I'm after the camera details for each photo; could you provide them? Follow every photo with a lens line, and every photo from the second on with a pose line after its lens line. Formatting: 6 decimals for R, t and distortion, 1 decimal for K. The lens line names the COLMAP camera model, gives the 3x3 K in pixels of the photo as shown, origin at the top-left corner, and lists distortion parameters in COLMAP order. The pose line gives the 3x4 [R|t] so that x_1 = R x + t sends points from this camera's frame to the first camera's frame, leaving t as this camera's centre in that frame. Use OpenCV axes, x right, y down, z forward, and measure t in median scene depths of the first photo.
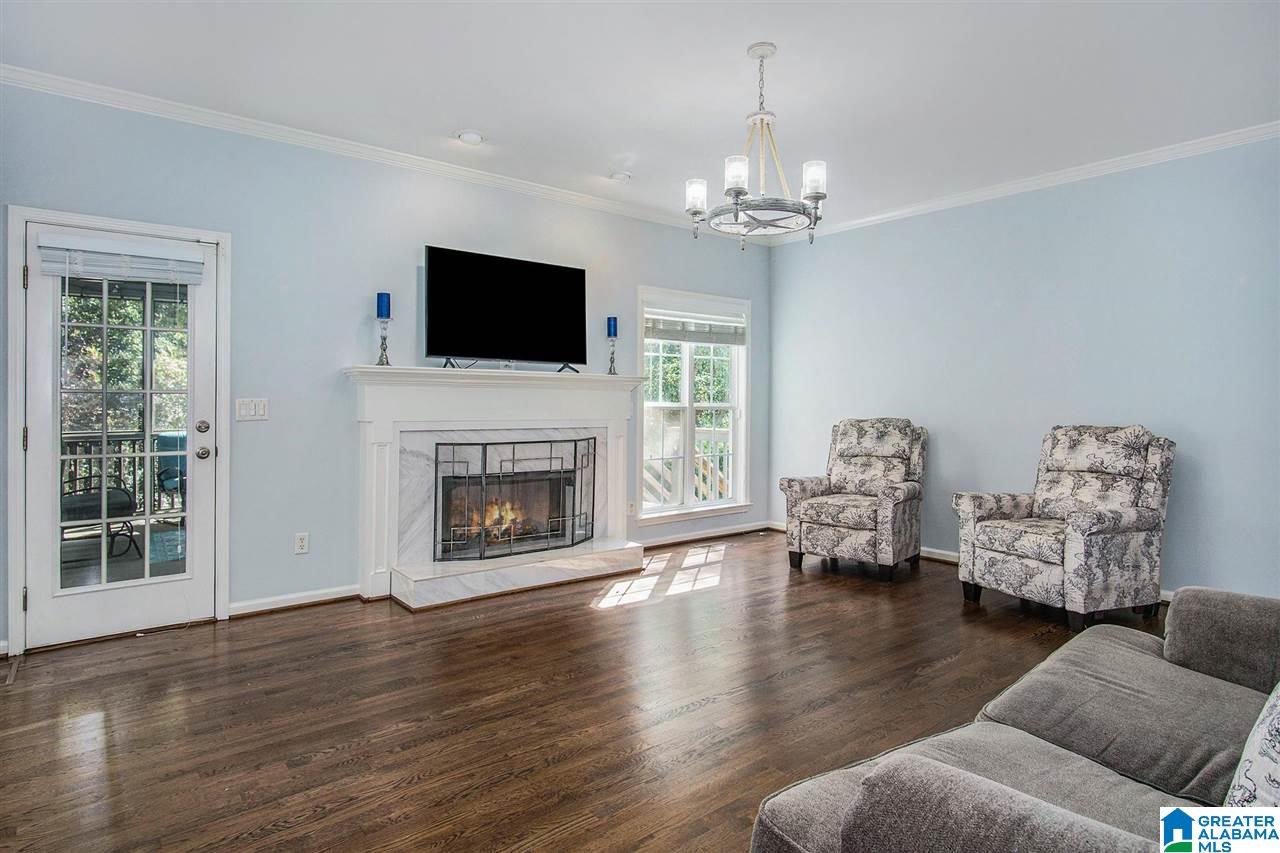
lens RADIAL K [[699.3, 0, 641.3], [0, 699.3, 405.6], [0, 0, 1]] dist [-0.002446, -0.000307]
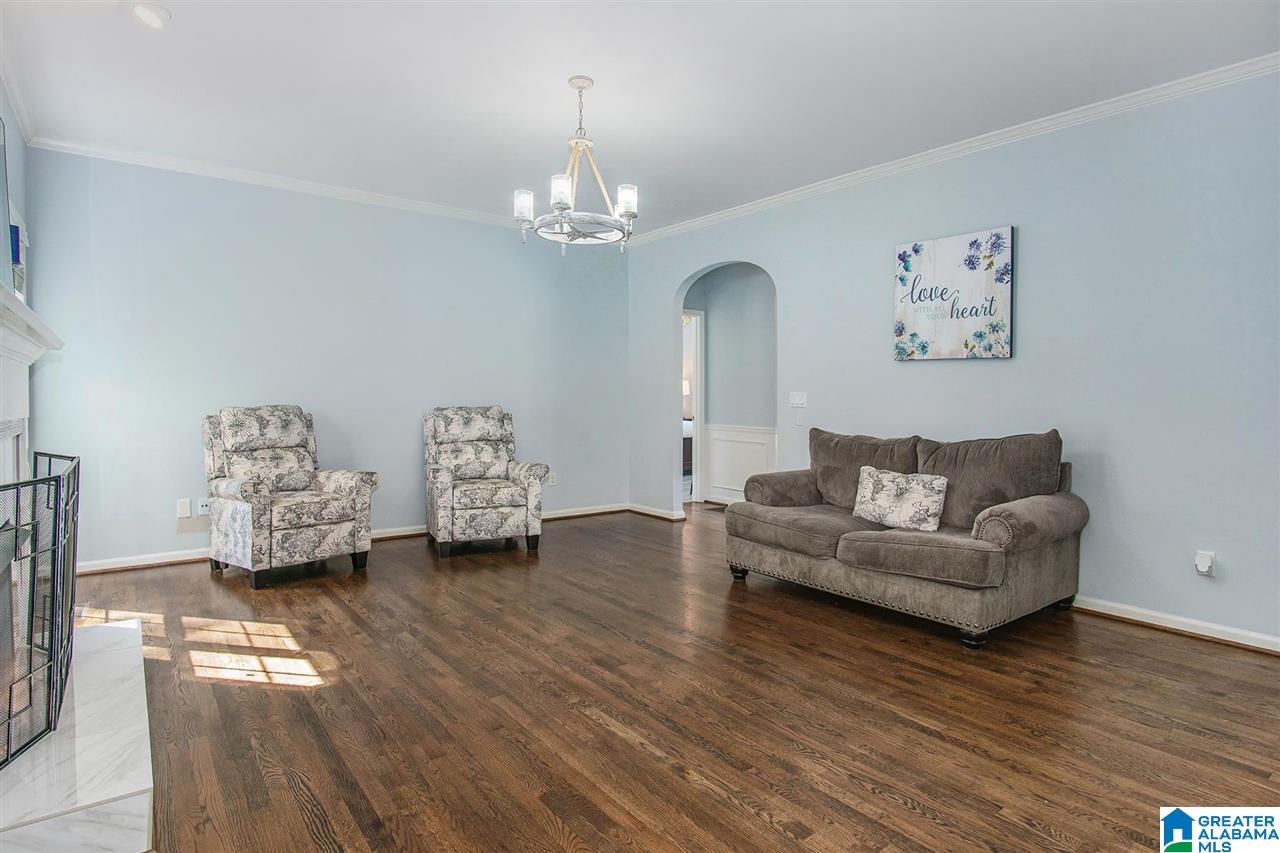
lens RADIAL K [[713.0, 0, 648.2], [0, 713.0, 403.4], [0, 0, 1]] dist [-0.003741, -0.000522]
pose [[0.023601, -0.016993, 0.999577, -0.725472], [-0.001124, 0.999854, 0.017024, -0.001071], [-0.999721, -0.001525, 0.023578, 0.635818]]
